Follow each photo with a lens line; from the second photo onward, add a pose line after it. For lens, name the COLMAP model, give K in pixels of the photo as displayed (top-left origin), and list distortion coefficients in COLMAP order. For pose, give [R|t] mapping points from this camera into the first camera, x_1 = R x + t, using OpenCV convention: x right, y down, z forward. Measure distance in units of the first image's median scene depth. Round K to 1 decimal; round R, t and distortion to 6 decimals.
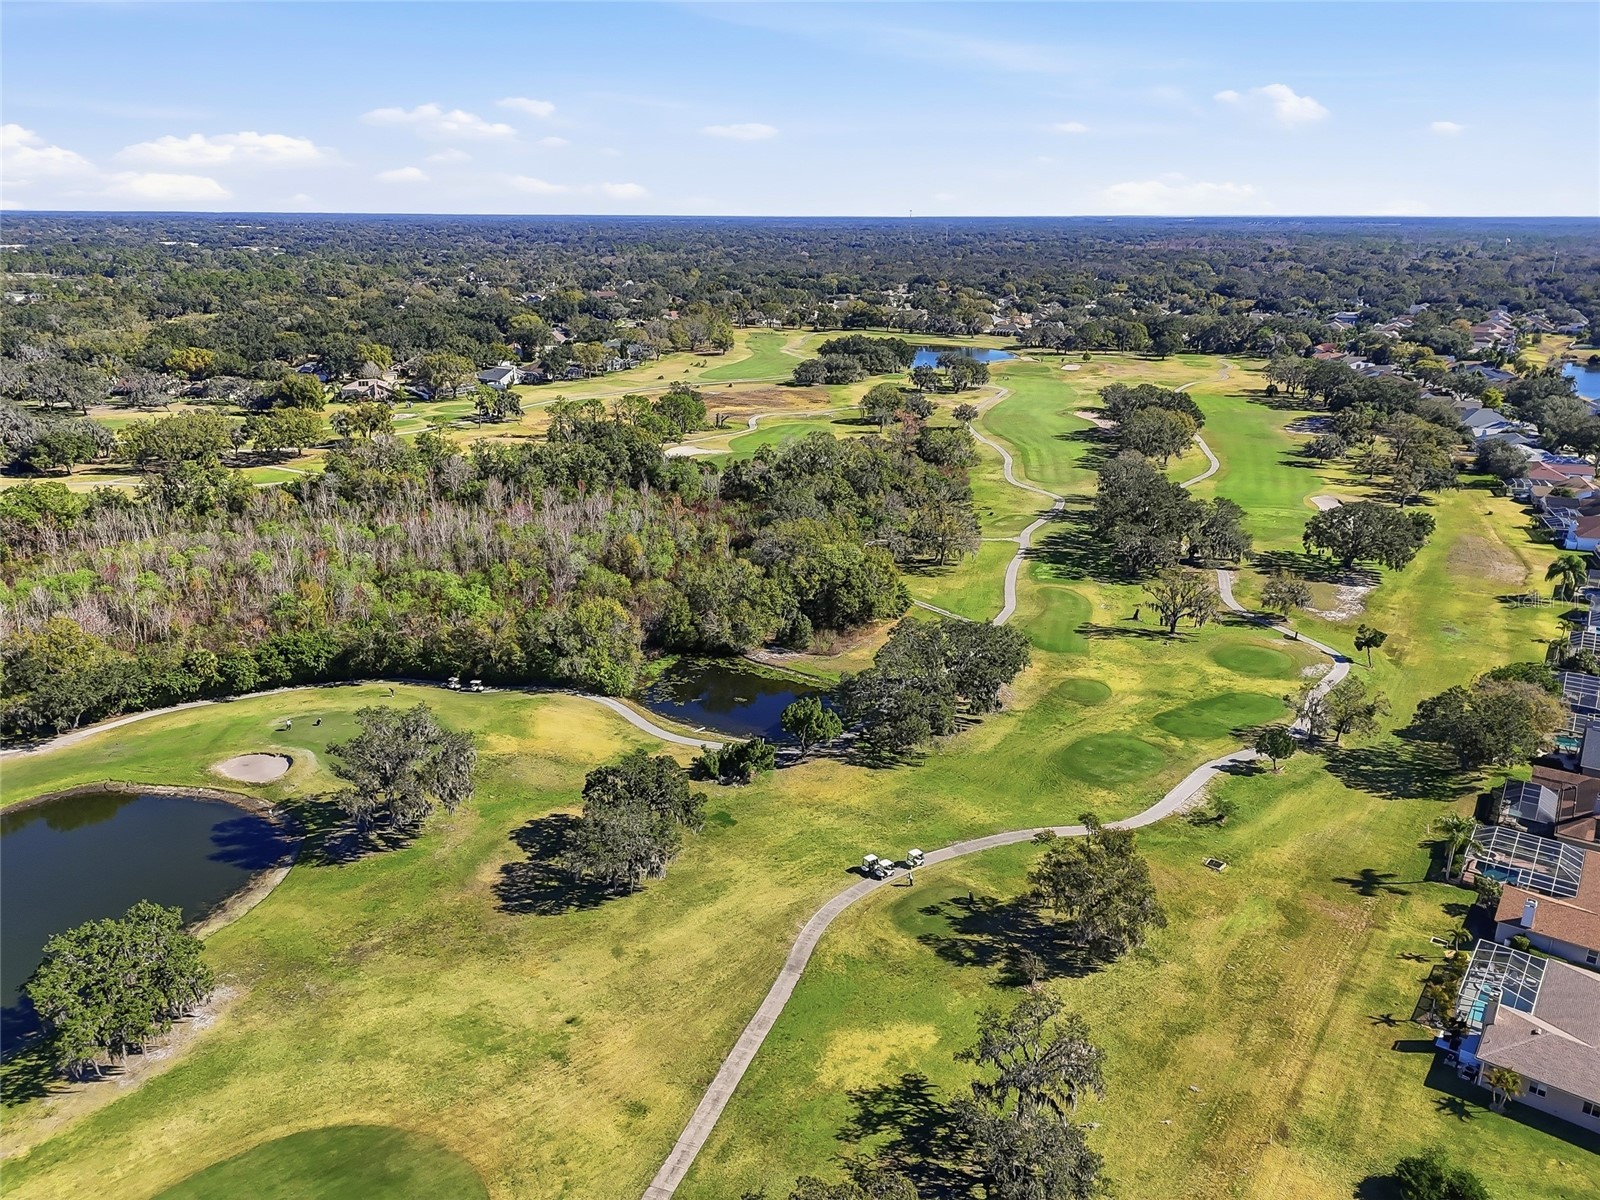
lens RADIAL K [[1167.6, 0, 806.2], [0, 1167.6, 605.0], [0, 0, 1]] dist [0.069167, -0.062379]
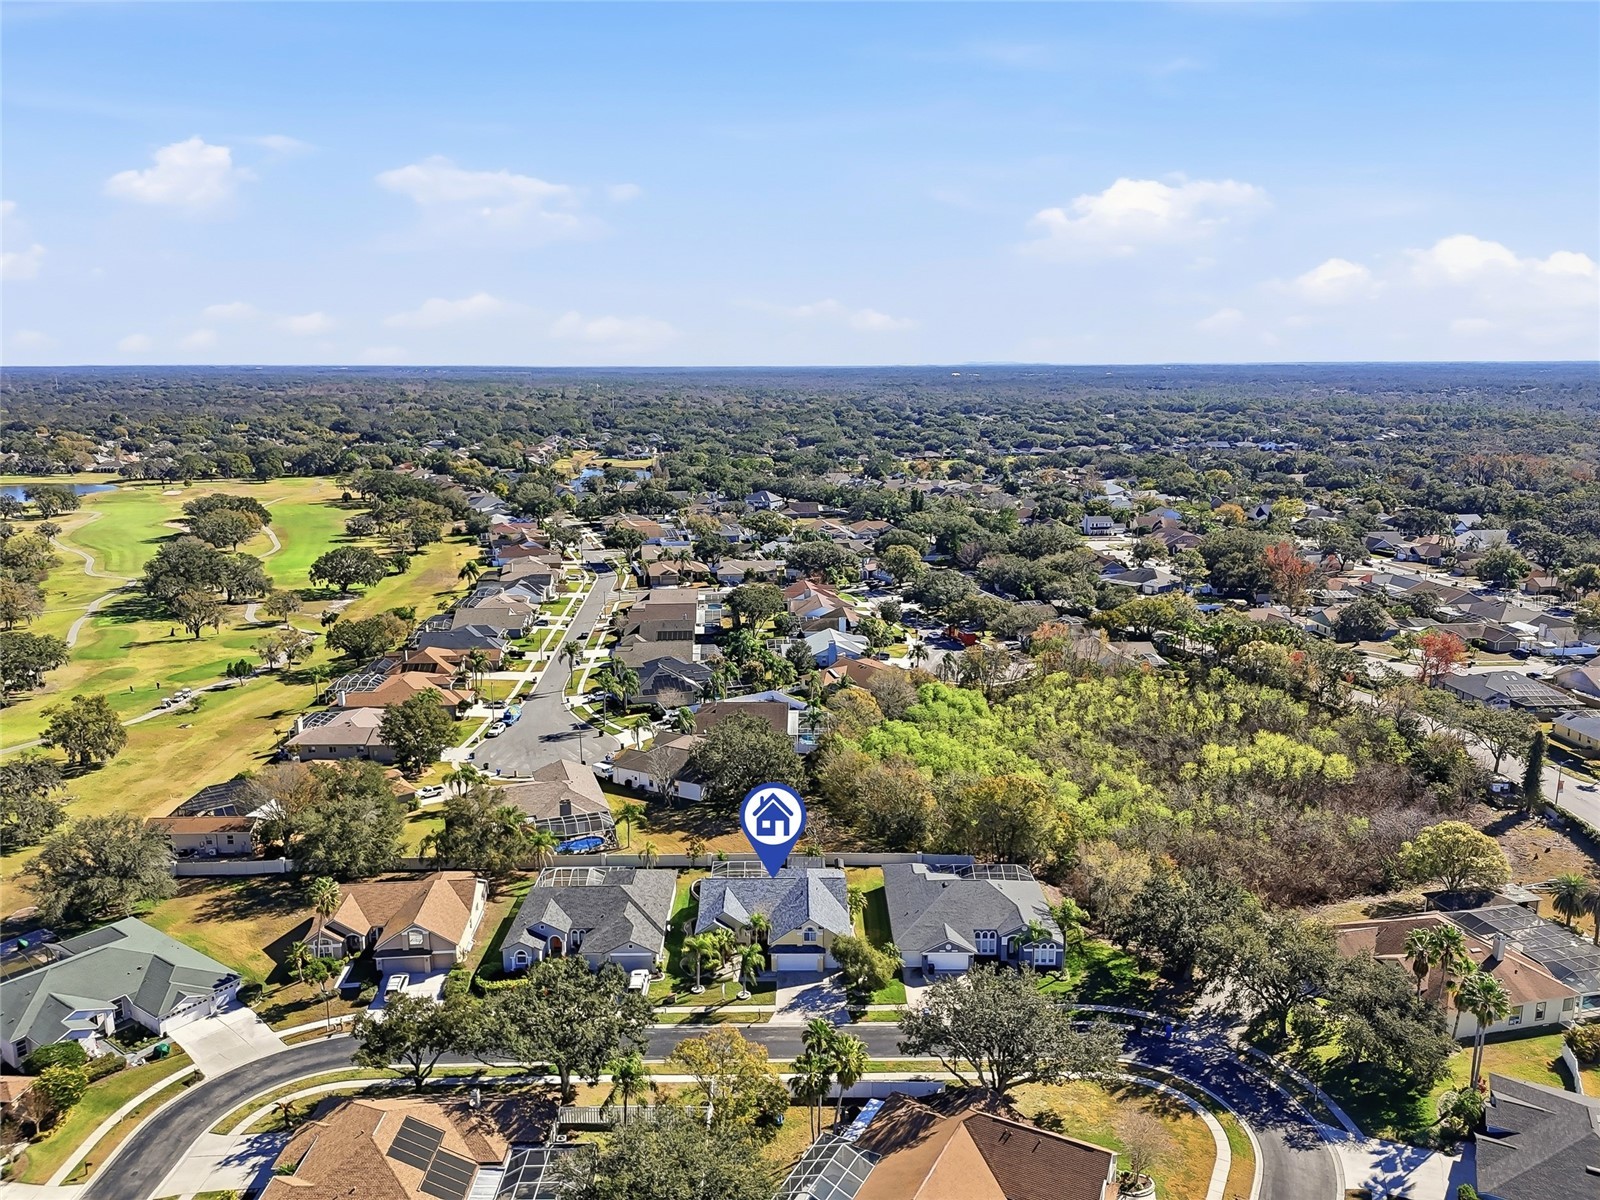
lens RADIAL K [[1167.6, 0, 803.8], [0, 1167.6, 603.1], [0, 0, 1]] dist [0.069167, -0.062379]
pose [[0.790886, -0.131498, 0.597669, 0.012705], [0.201108, 0.978246, -0.050891, 0.074537], [-0.577975, 0.160445, 0.800126, -0.220482]]
